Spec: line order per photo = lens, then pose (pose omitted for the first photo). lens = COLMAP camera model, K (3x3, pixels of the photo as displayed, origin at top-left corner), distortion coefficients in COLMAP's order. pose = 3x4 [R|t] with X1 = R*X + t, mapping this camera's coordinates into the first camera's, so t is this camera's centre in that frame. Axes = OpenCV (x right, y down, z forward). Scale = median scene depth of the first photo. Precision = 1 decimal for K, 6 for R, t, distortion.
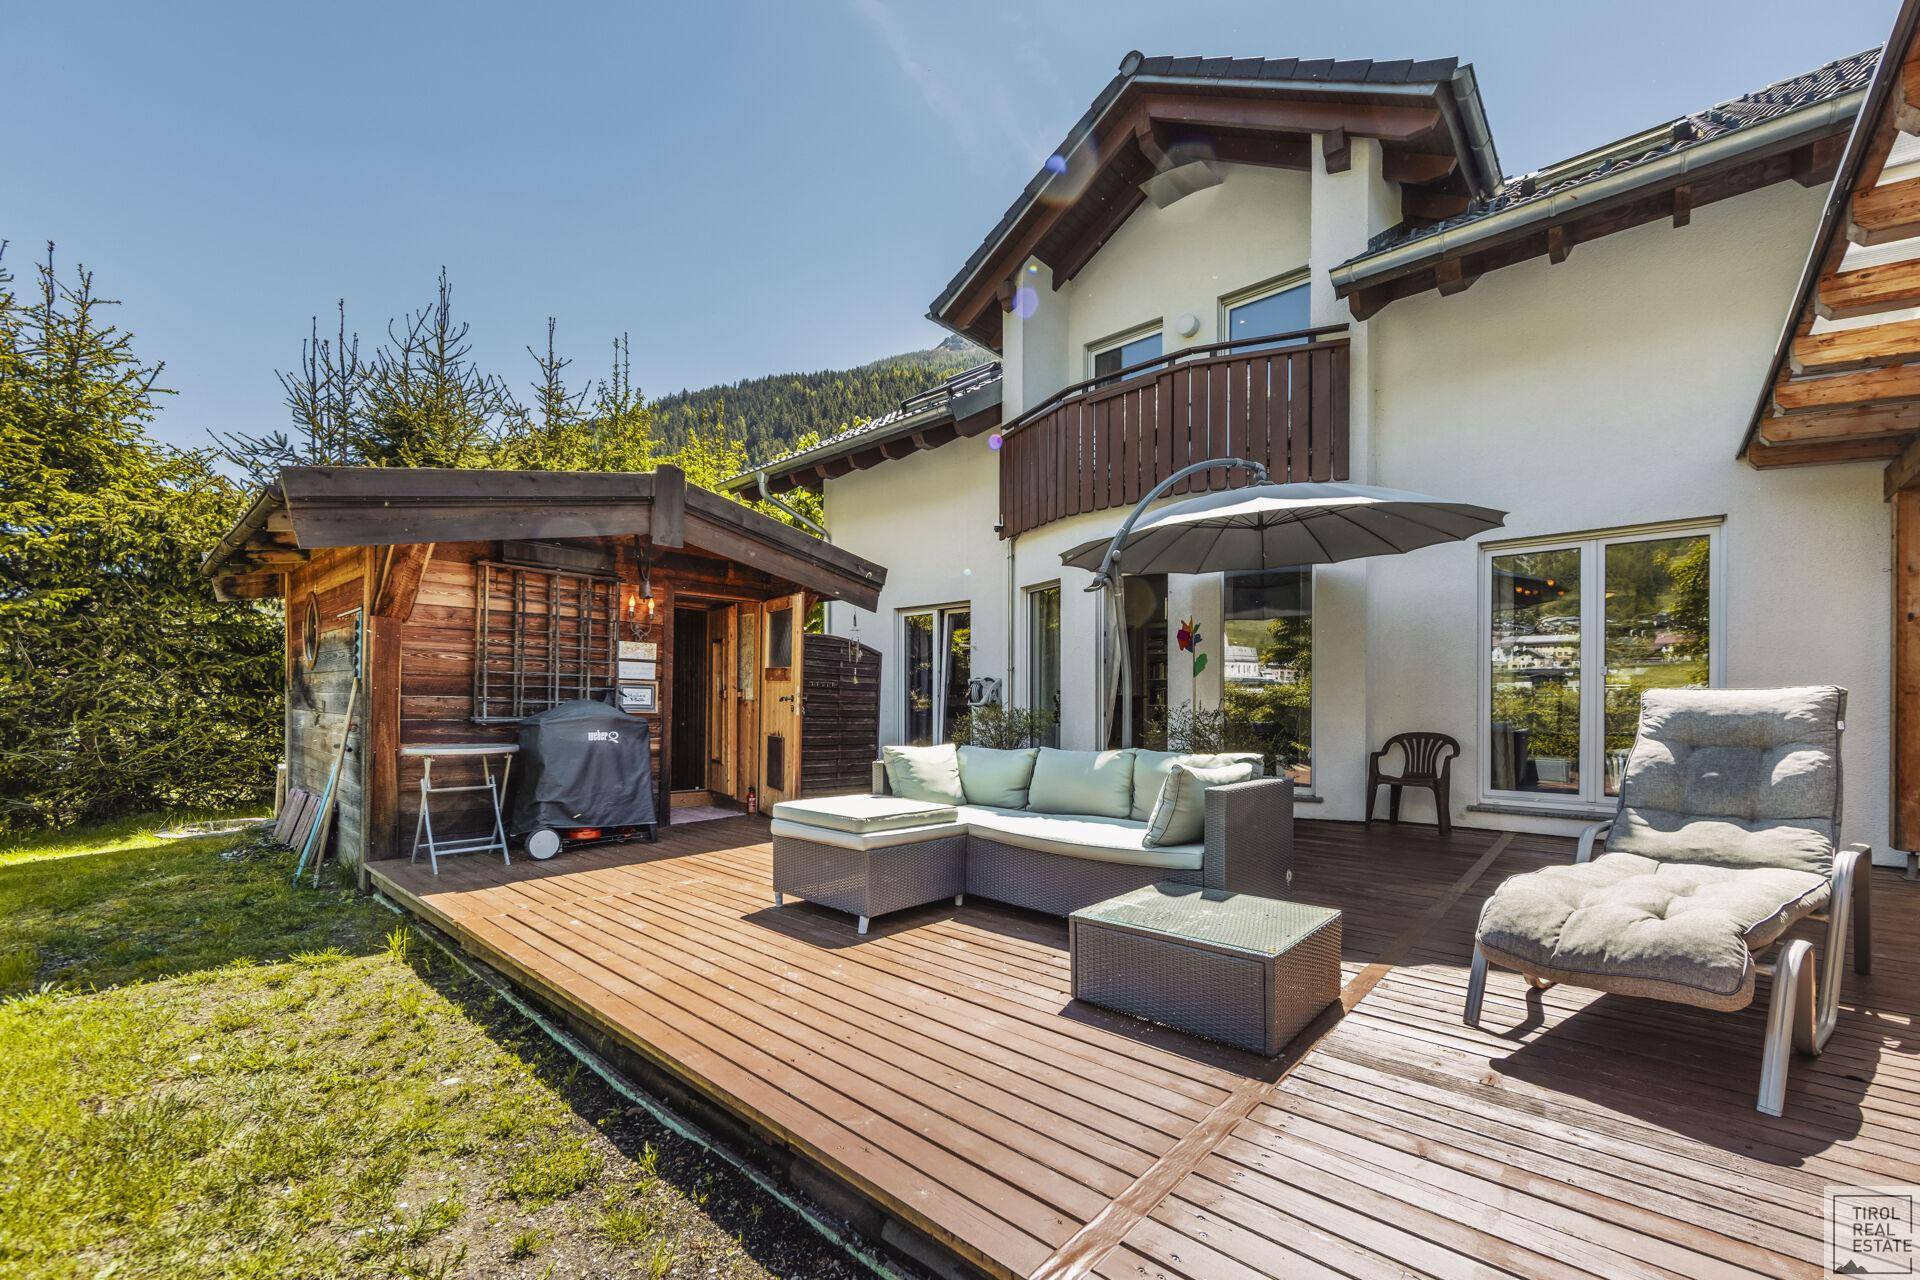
lens RADIAL K [[797.2, 0, 936.8], [0, 797.2, 689.1], [0, 0, 1]] dist [0.008218, -0.001948]
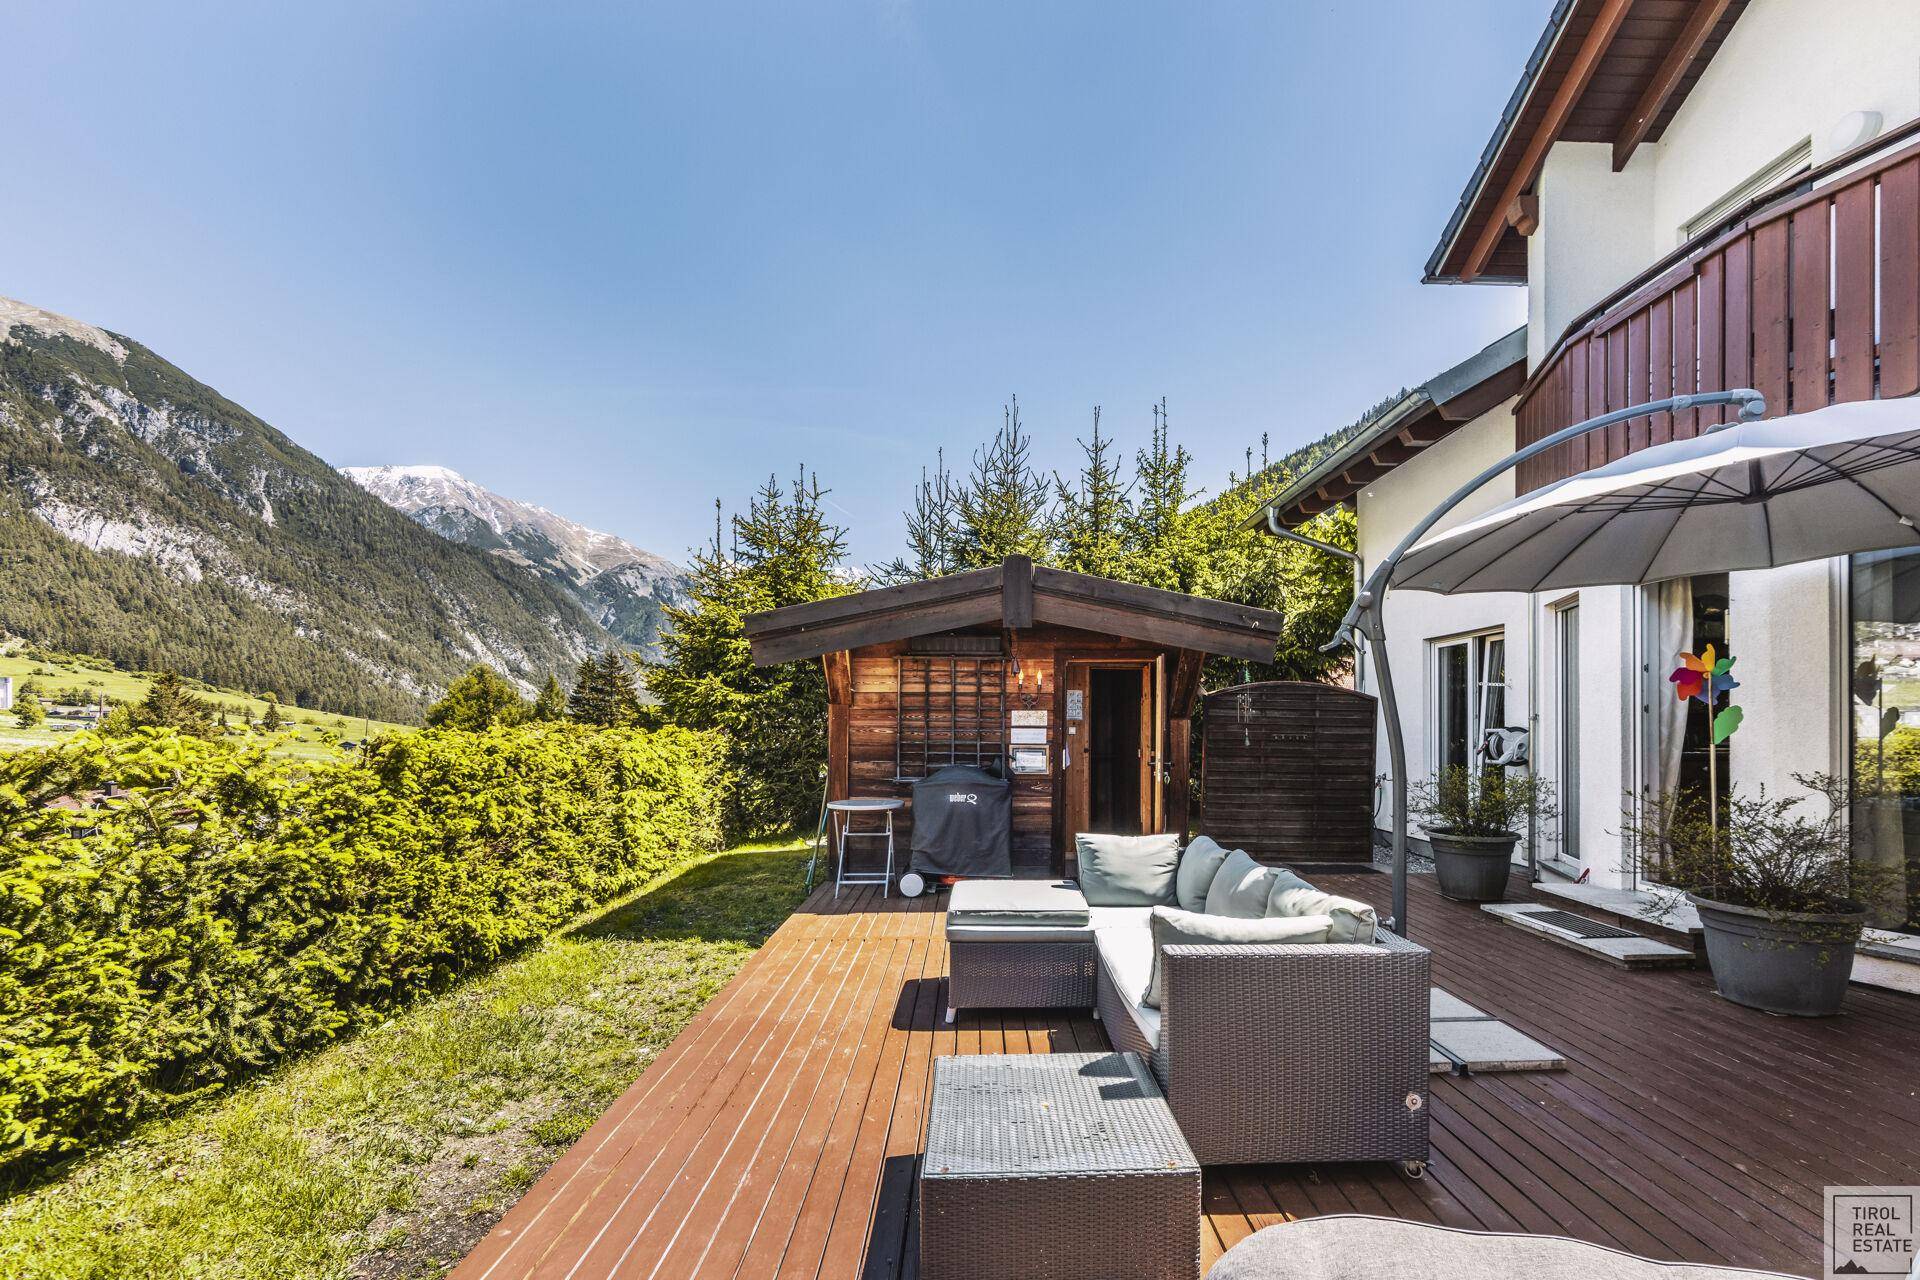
lens RADIAL K [[797.2, 0, 1019.8], [0, 797.2, 728.4], [0, 0, 1]] dist [0.008218, -0.001948]
pose [[0.715464, -0.004498, -0.698635, 0.430515], [0.019844, 0.999707, 0.013886, -0.053943], [0.698368, -0.023798, 0.715343, 0.205756]]
